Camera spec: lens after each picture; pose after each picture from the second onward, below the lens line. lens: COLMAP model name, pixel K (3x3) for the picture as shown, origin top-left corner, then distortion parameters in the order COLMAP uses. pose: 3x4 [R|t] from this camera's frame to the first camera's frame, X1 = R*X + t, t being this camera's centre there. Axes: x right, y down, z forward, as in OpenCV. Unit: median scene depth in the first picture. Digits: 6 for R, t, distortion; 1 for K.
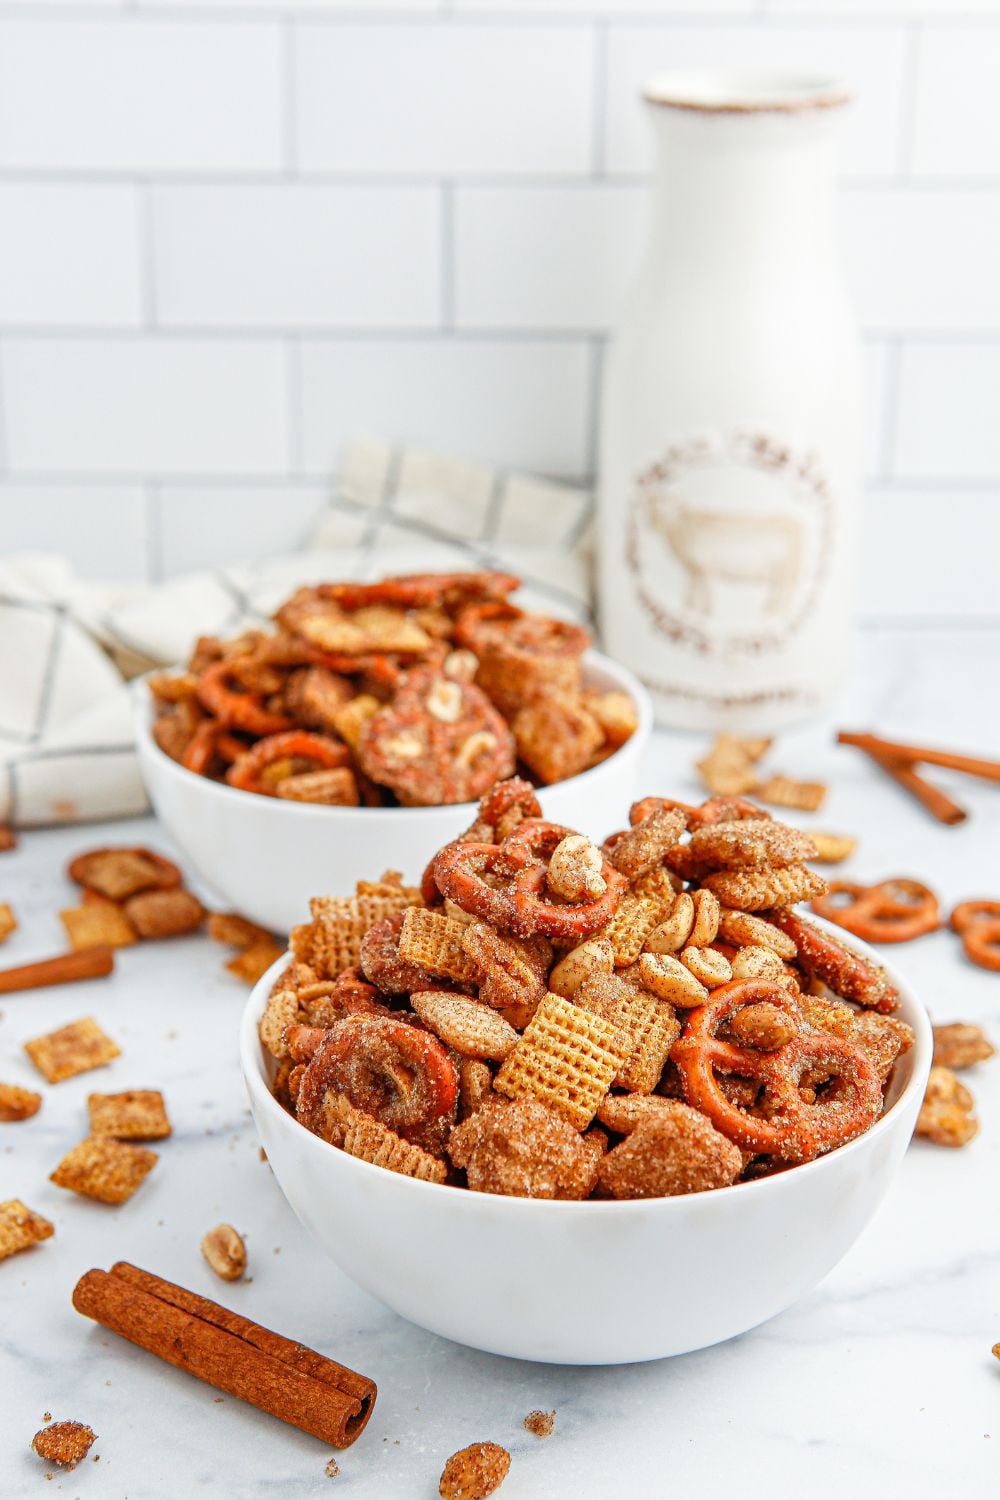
lens RADIAL K [[2208.9, 0, 512.5], [0, 2208.9, 751.5], [0, 0, 1]] dist [0.031761, 0.000000]
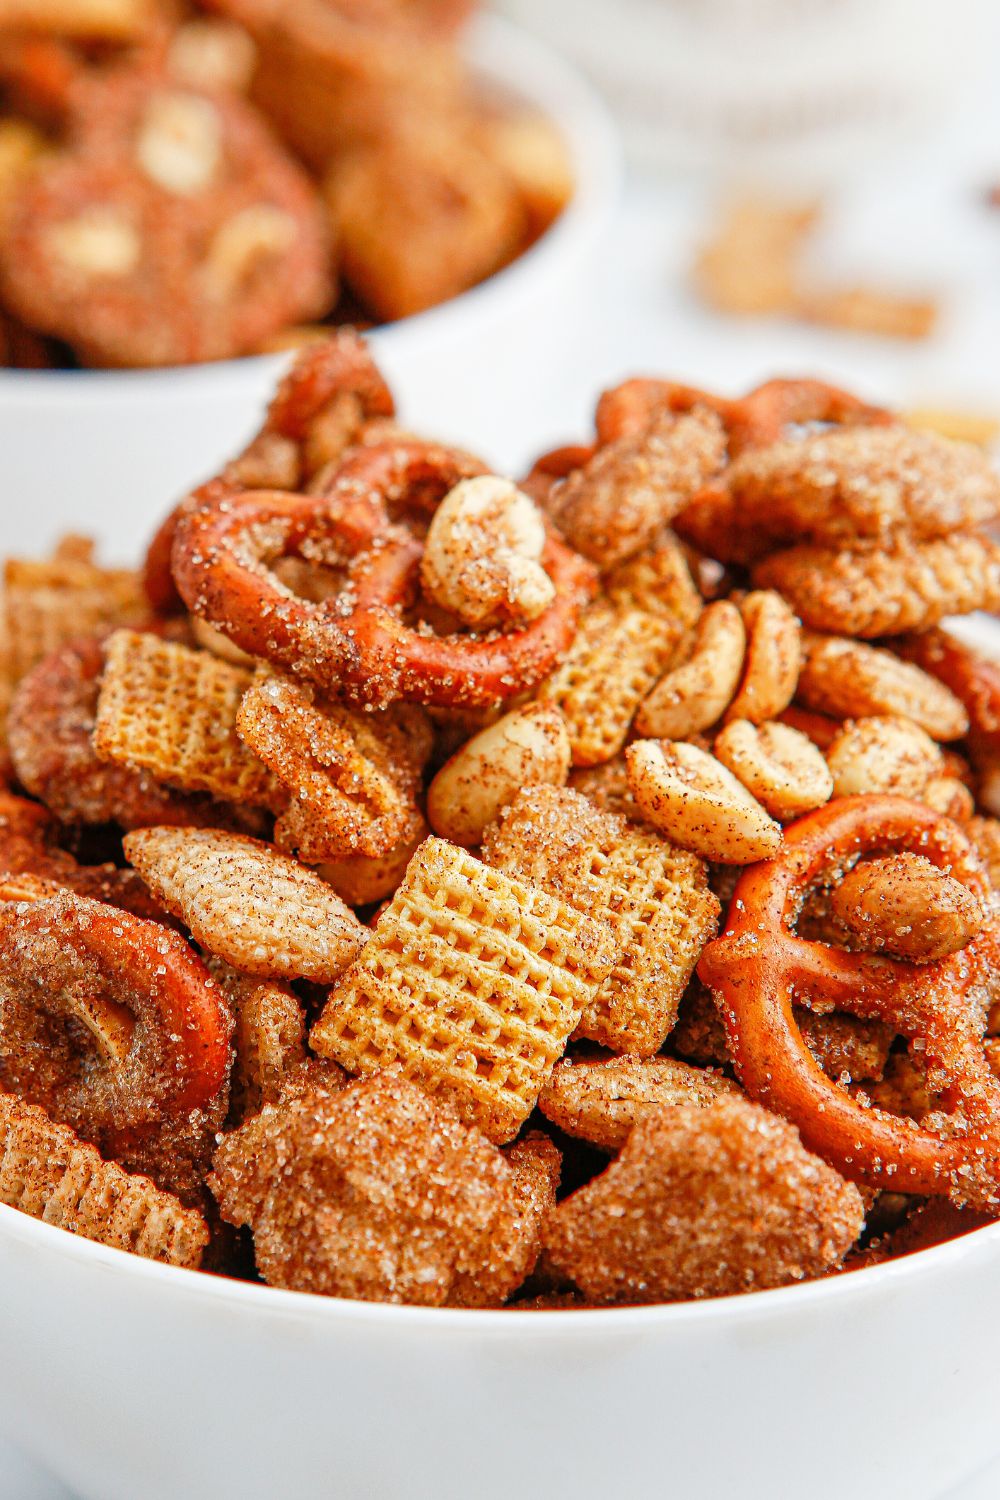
lens RADIAL K [[3910.9, 0, 378.3], [0, 3910.9, 736.2], [0, 0, 1]] dist [0.434708, 0.000000]
pose [[0.999653, -0.005270, 0.025802, -0.014711], [0.001482, 0.989477, 0.144680, -0.026908], [-0.026293, -0.144592, 0.989142, 0.208473]]
